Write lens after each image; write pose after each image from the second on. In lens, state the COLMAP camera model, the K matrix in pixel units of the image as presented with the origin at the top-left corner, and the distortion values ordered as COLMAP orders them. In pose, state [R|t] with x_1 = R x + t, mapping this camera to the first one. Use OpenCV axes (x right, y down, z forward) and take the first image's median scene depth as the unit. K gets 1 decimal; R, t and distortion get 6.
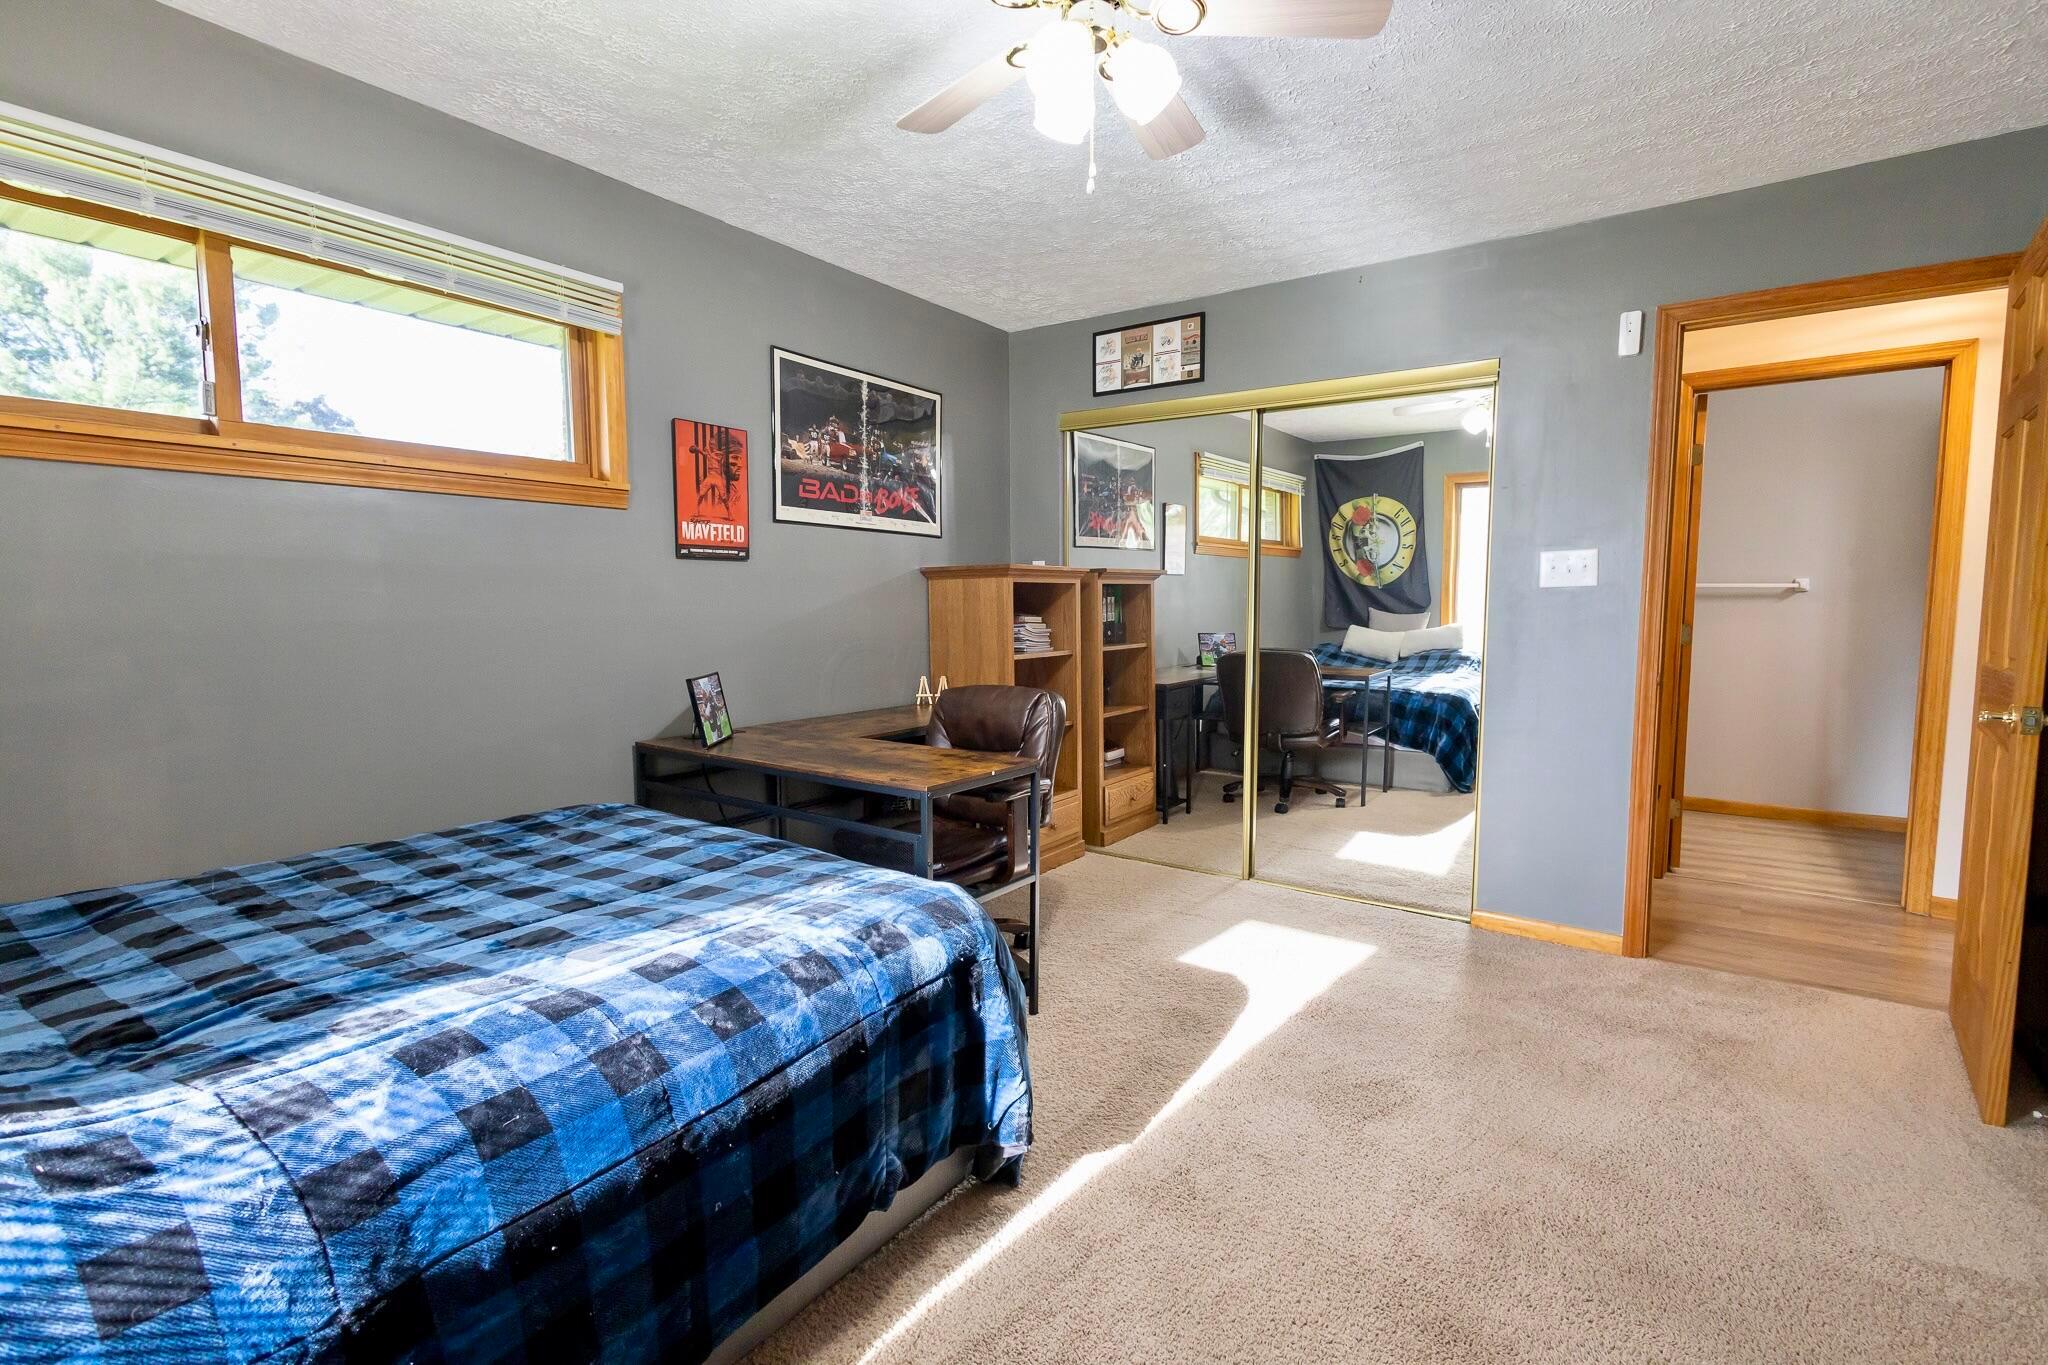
lens RADIAL K [[950.2, 0, 1017.3], [0, 950.2, 680.5], [0, 0, 1]] dist [0.021637, -0.008199]
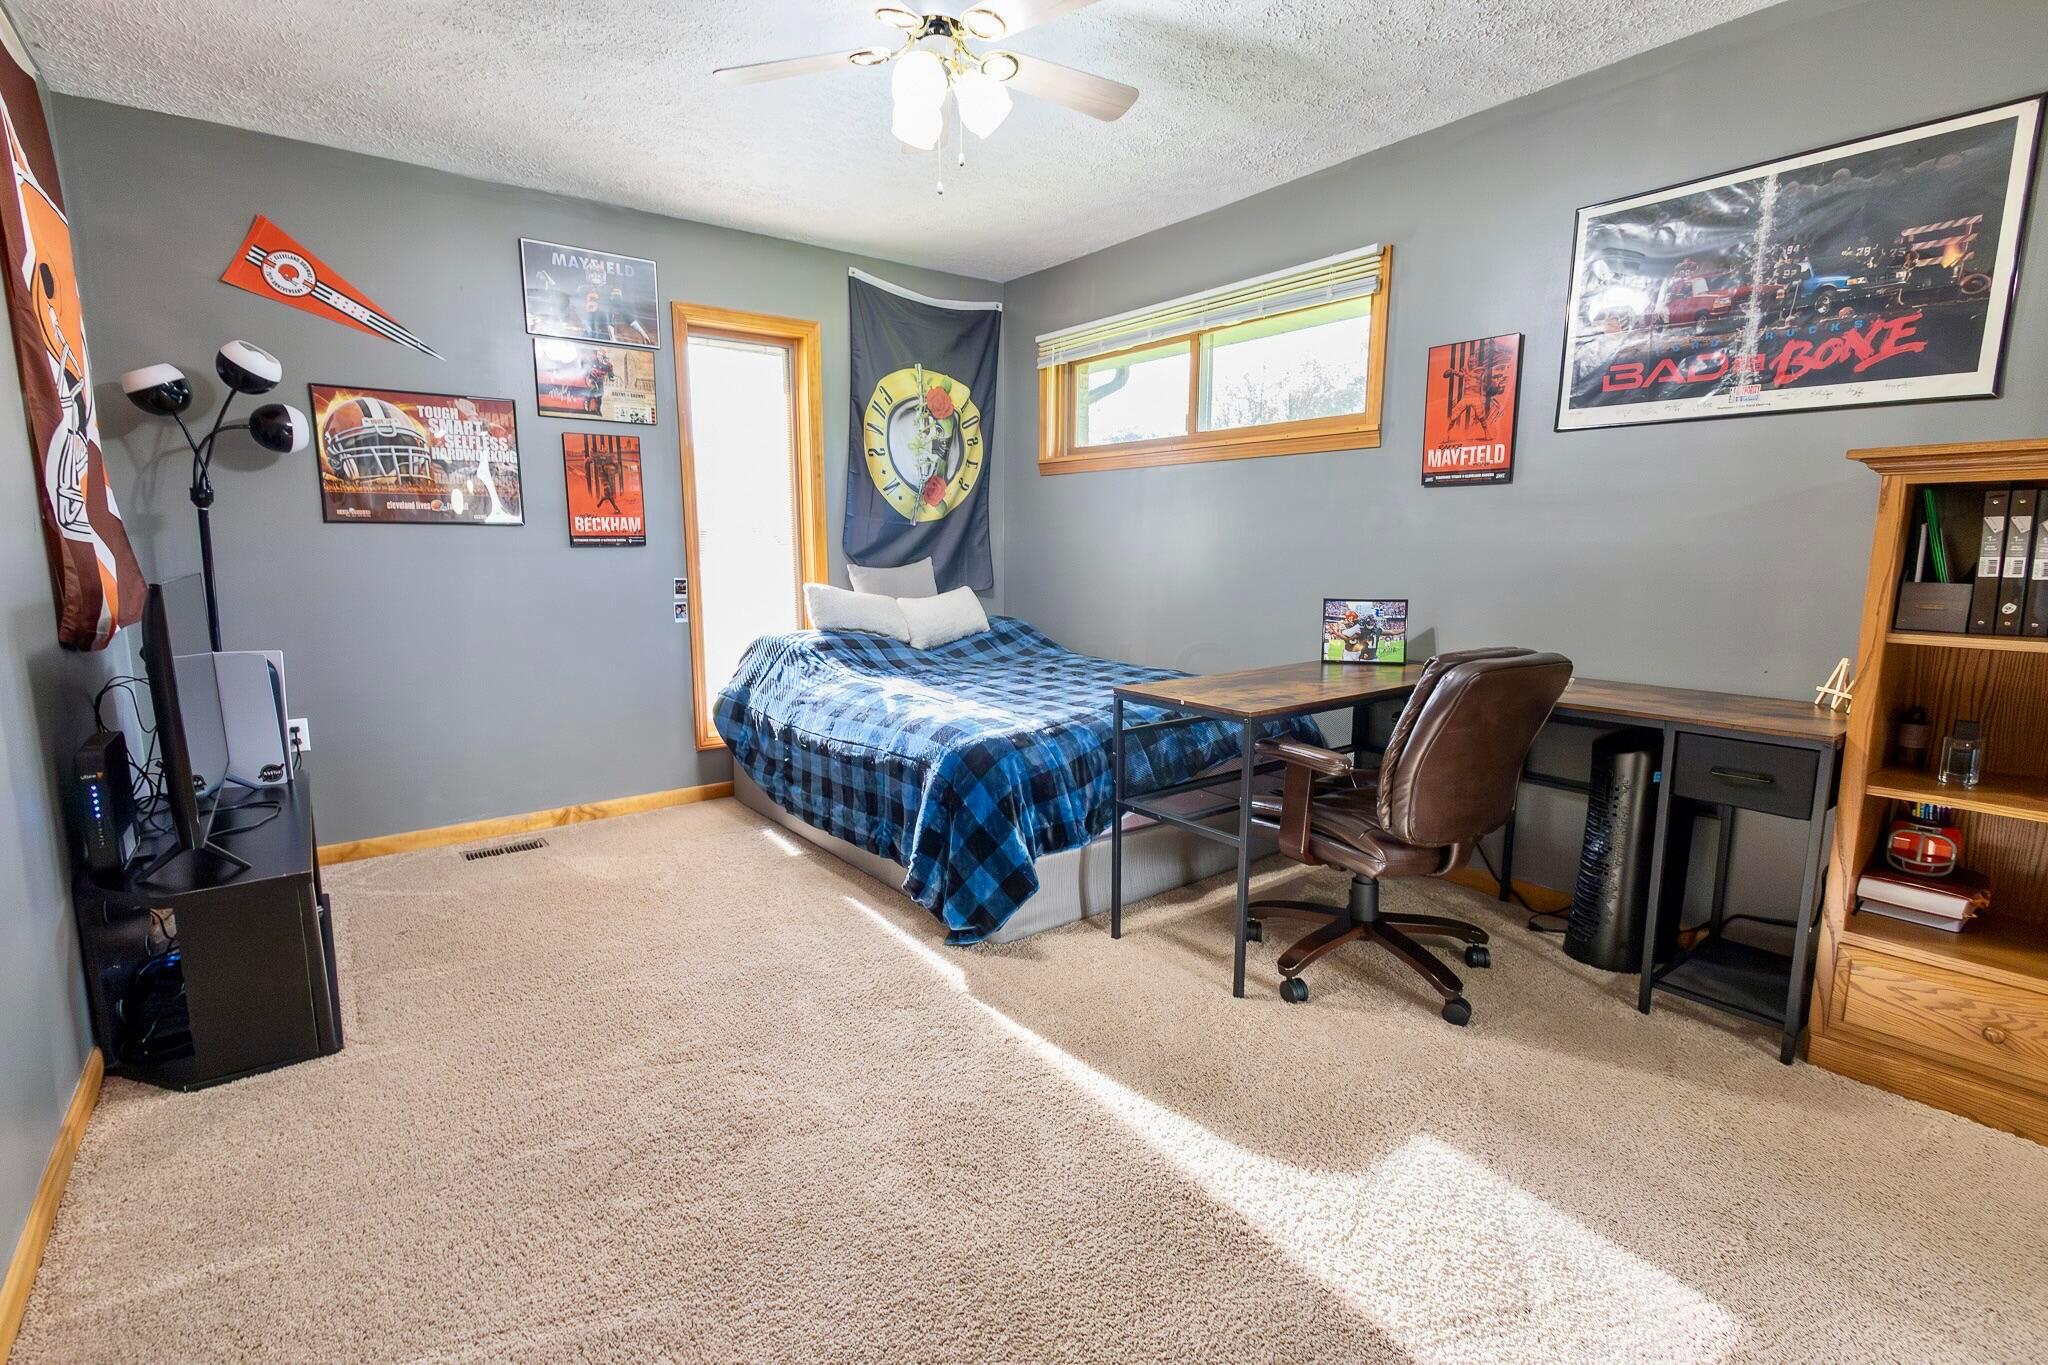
lens RADIAL K [[950.2, 0, 1017.3], [0, 950.2, 680.5], [0, 0, 1]] dist [0.021637, -0.008199]
pose [[-0.301067, 0.146541, -0.942276, 0.748396], [-0.075774, 0.981321, 0.176824, -0.070400], [0.950588, 0.124636, -0.284339, 0.872114]]
